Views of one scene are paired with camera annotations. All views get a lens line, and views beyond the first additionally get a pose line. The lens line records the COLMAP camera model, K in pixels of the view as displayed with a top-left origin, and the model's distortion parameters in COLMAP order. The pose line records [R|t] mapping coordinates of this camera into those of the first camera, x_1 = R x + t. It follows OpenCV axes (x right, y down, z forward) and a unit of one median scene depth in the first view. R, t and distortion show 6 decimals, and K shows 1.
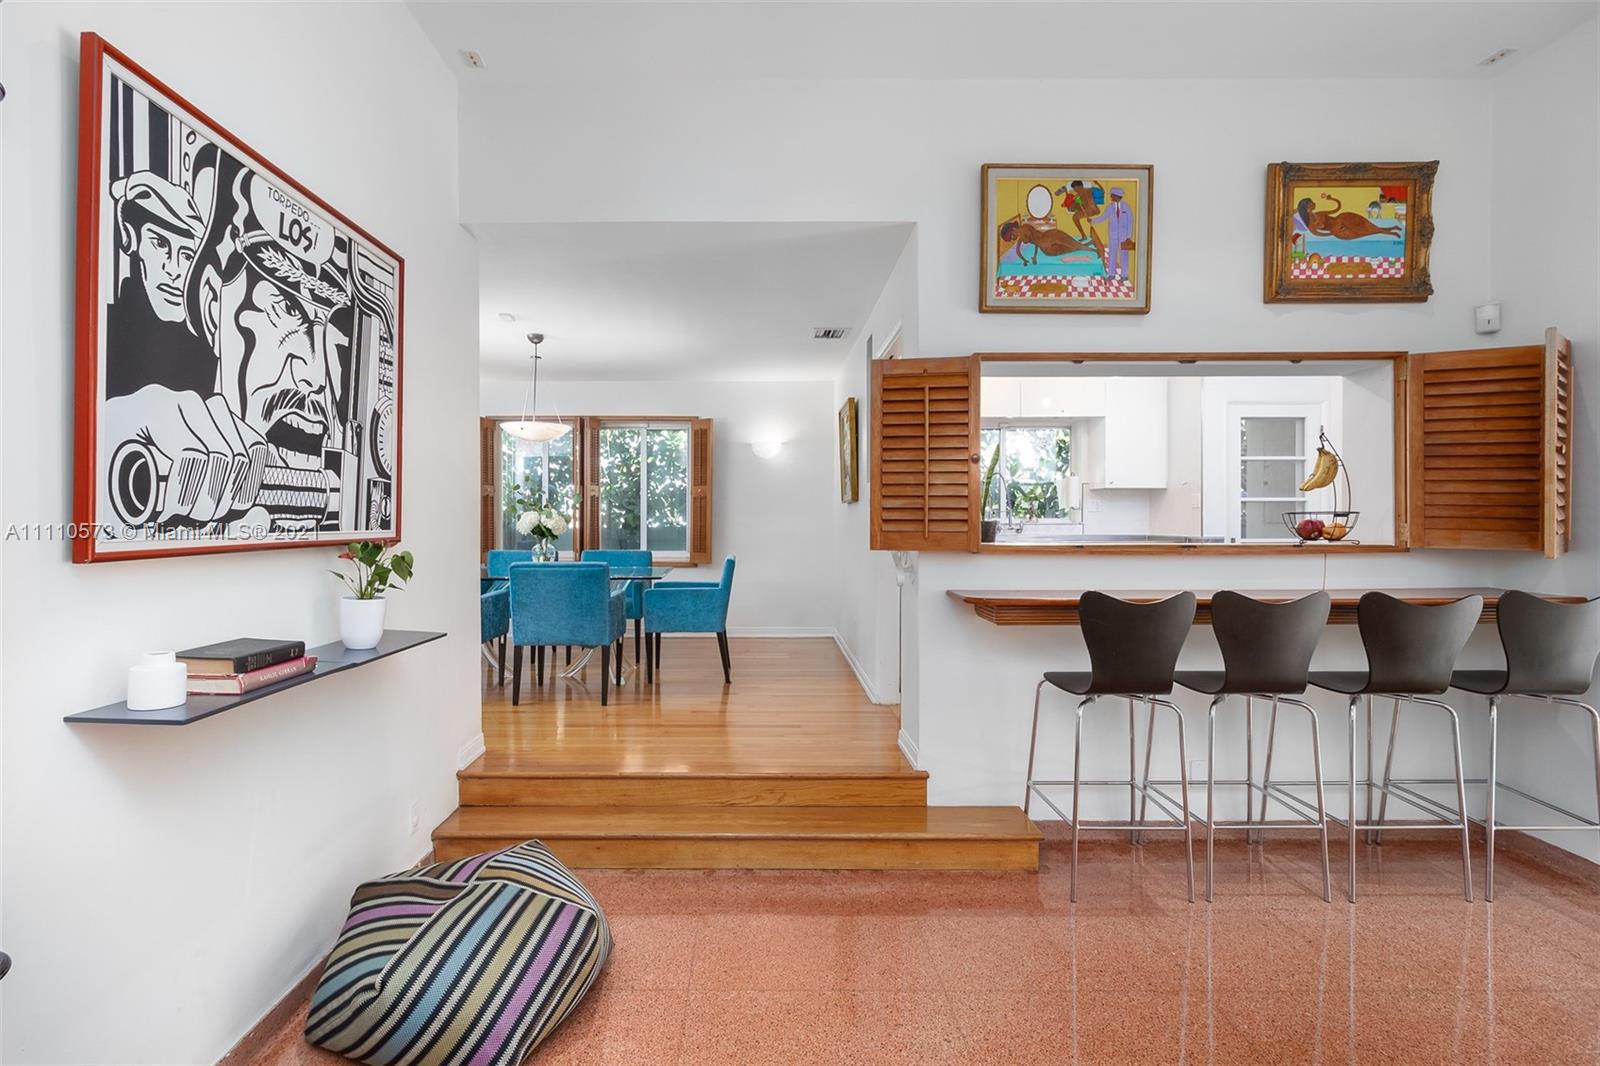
lens RADIAL K [[729.8, 0, 743.6], [0, 729.8, 517.3], [0, 0, 1]] dist [0.001654, -0.001177]
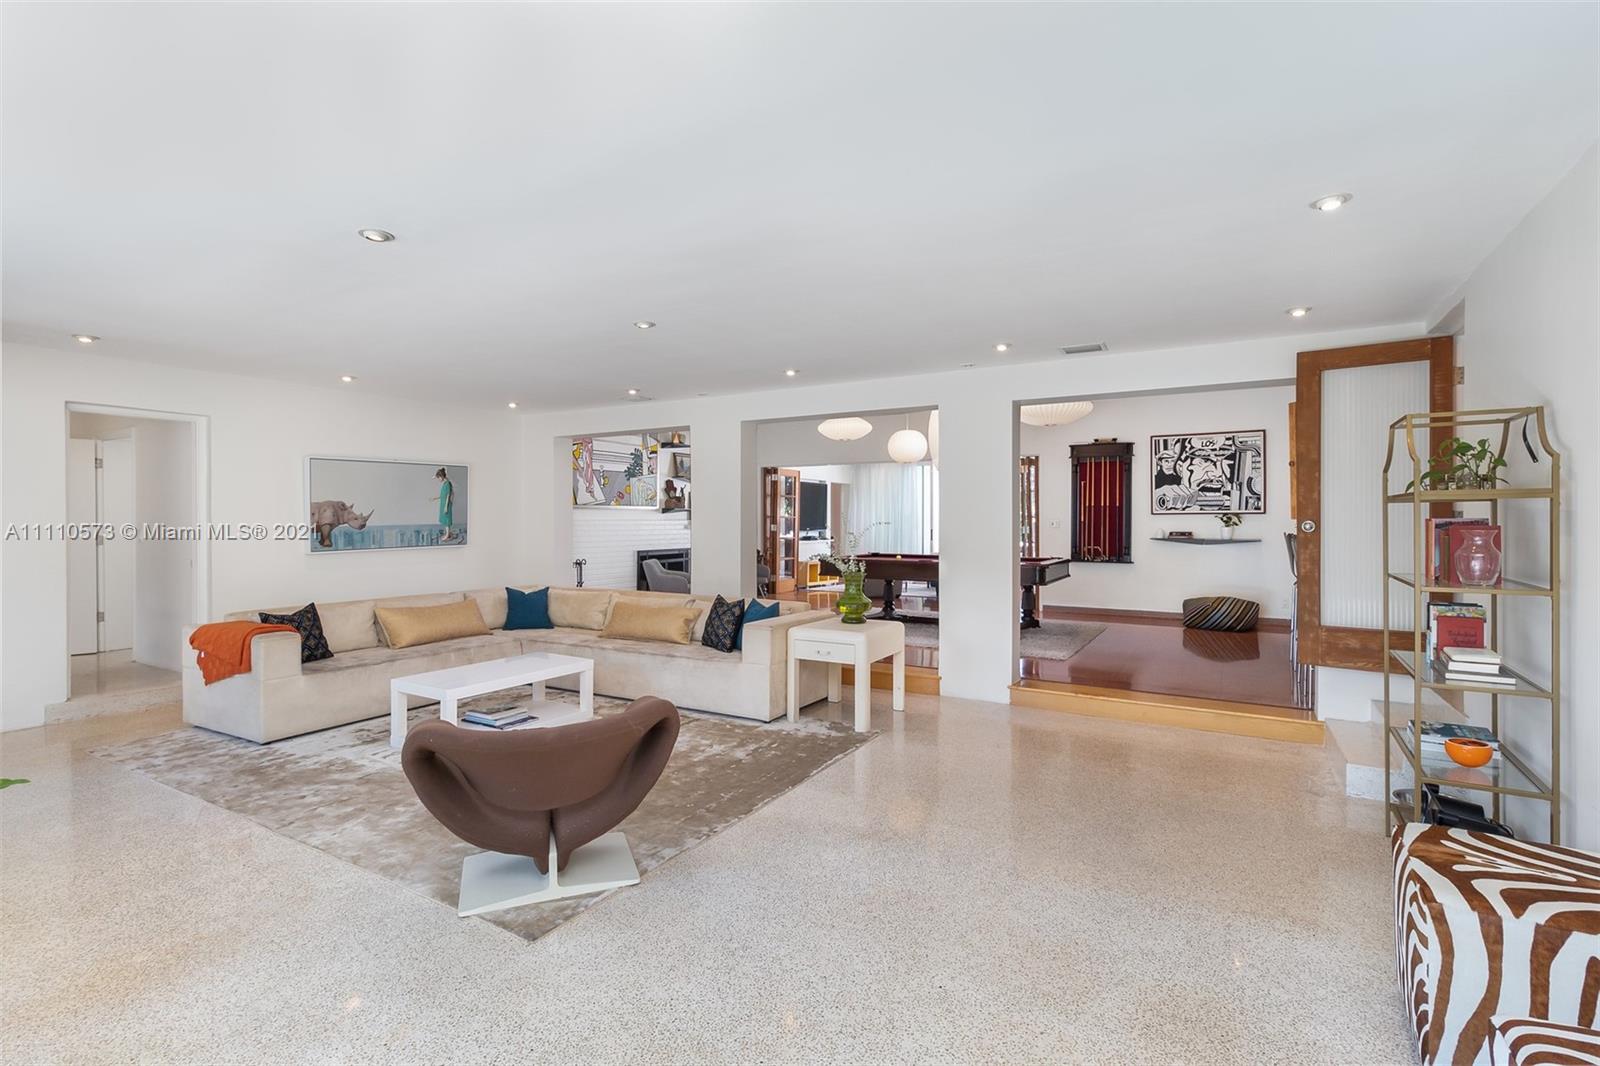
lens RADIAL K [[729.8, 0, 782.5], [0, 729.8, 522.9], [0, 0, 1]] dist [0.001654, -0.001177]
pose [[-0.488213, 0.006560, -0.872700, 4.145199], [0.003181, 0.999978, 0.005738, 0.056461], [0.872719, 0.000025, -0.488223, 0.820999]]
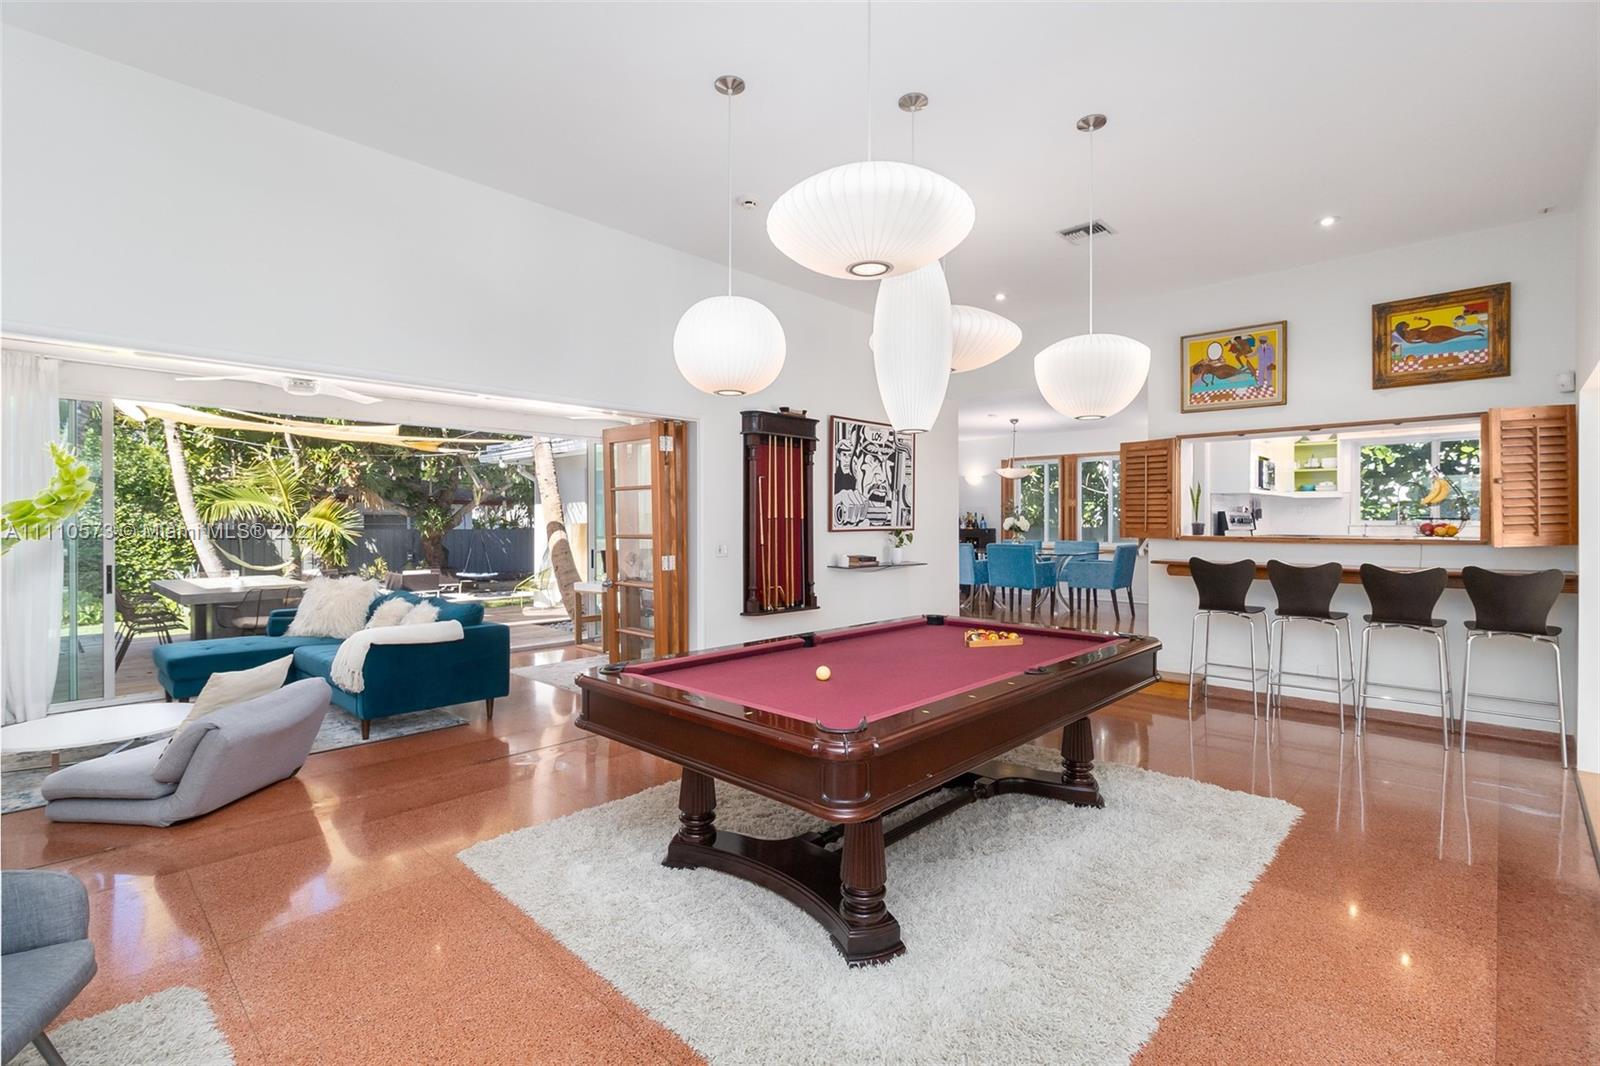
lens RADIAL K [[729.8, 0, 813.5], [0, 729.8, 528.7], [0, 0, 1]] dist [0.001654, -0.001177]
pose [[0.738460, 0.007624, -0.674254, 1.297922], [0.001200, 0.999920, 0.012620, -0.009299], [0.674296, -0.010128, 0.738392, -1.514663]]
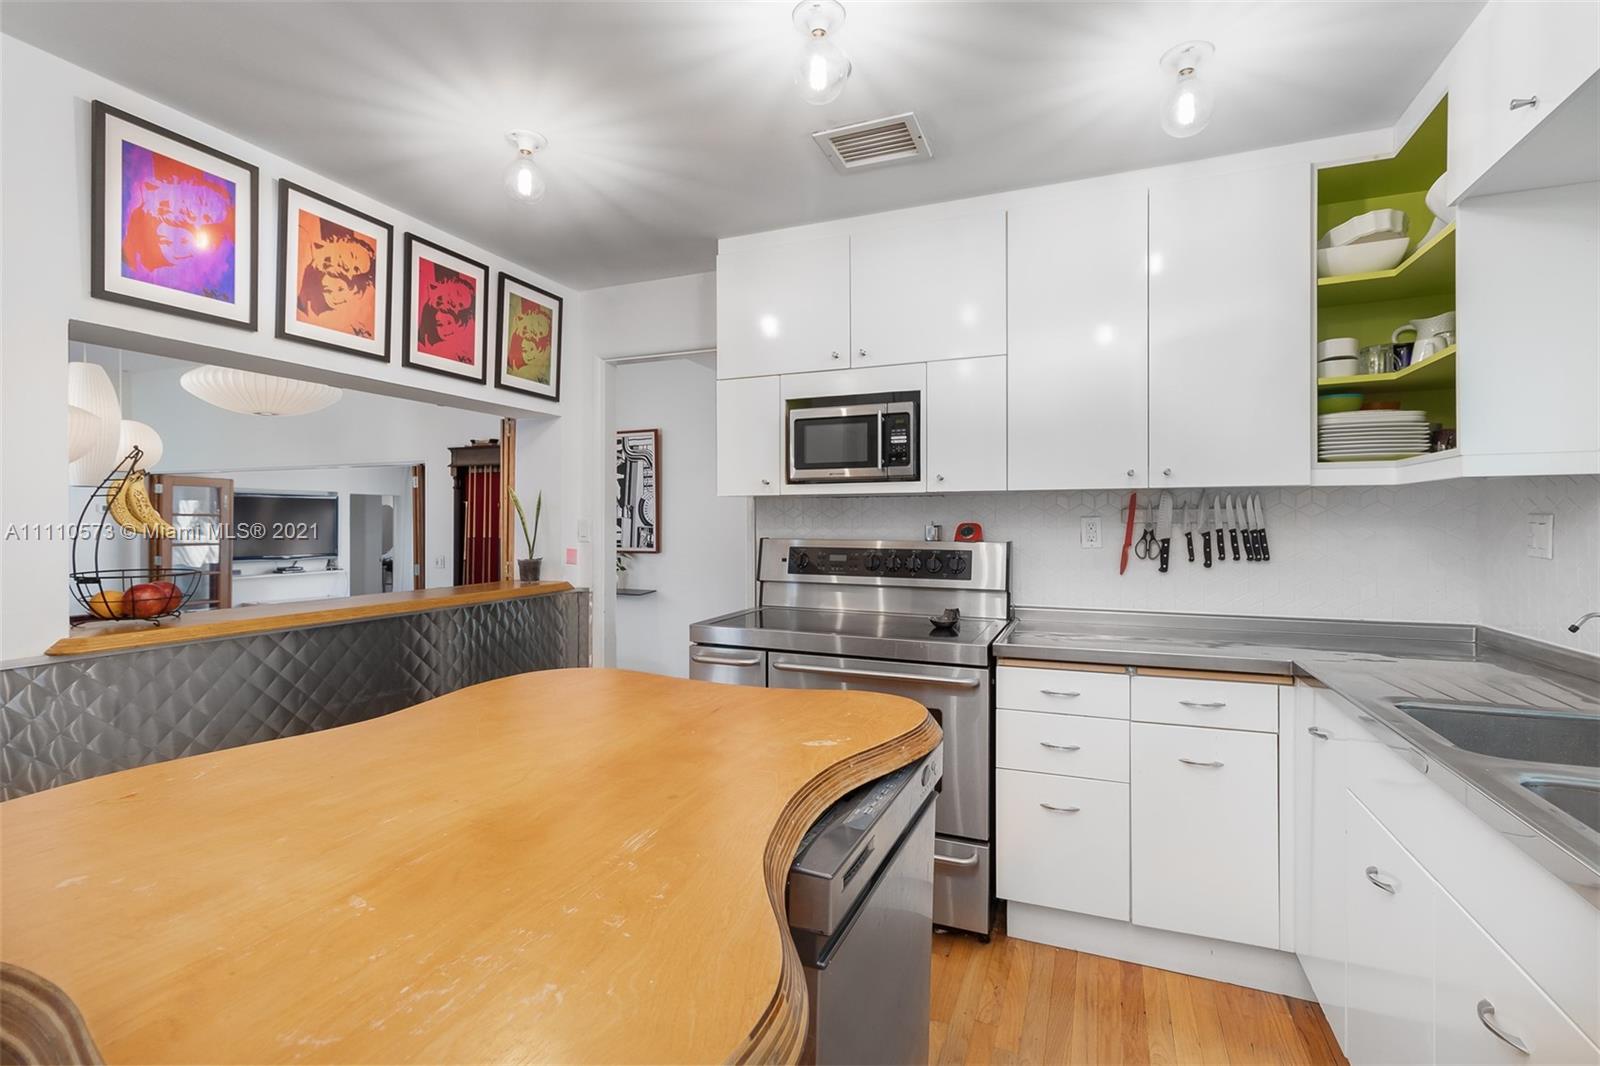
lens RADIAL K [[729.8, 0, 804.8], [0, 729.8, 525.1], [0, 0, 1]] dist [0.001654, -0.001177]
pose [[-0.354793, 0.004425, -0.934934, 1.742031], [0.001823, 0.999990, 0.004041, -0.074003], [0.934943, -0.000271, -0.354798, 2.613874]]
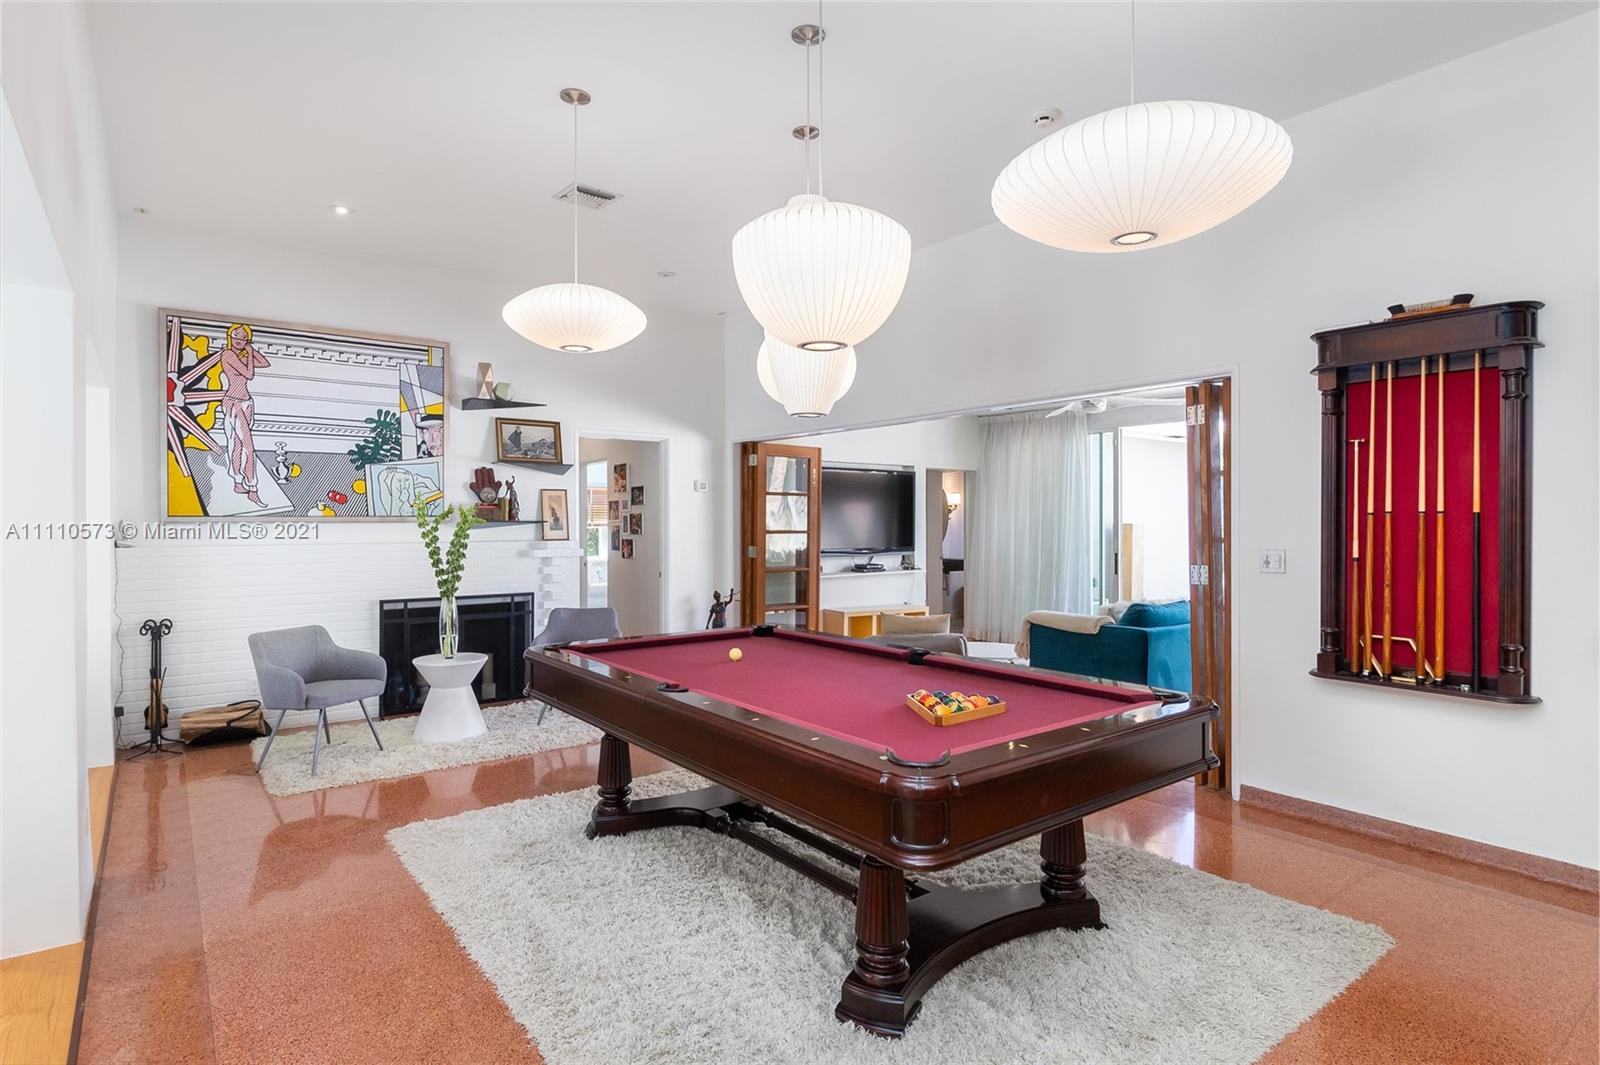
lens RADIAL K [[836.9, 0, 789.3], [0, 836.9, 525.0], [0, 0, 1]] dist [0.002177, 0.000127]
pose [[-0.782483, 0.005272, -0.622650, 1.389425], [0.004643, 0.999986, 0.002631, 0.002763], [0.622655, -0.000833, -0.782496, 0.863767]]
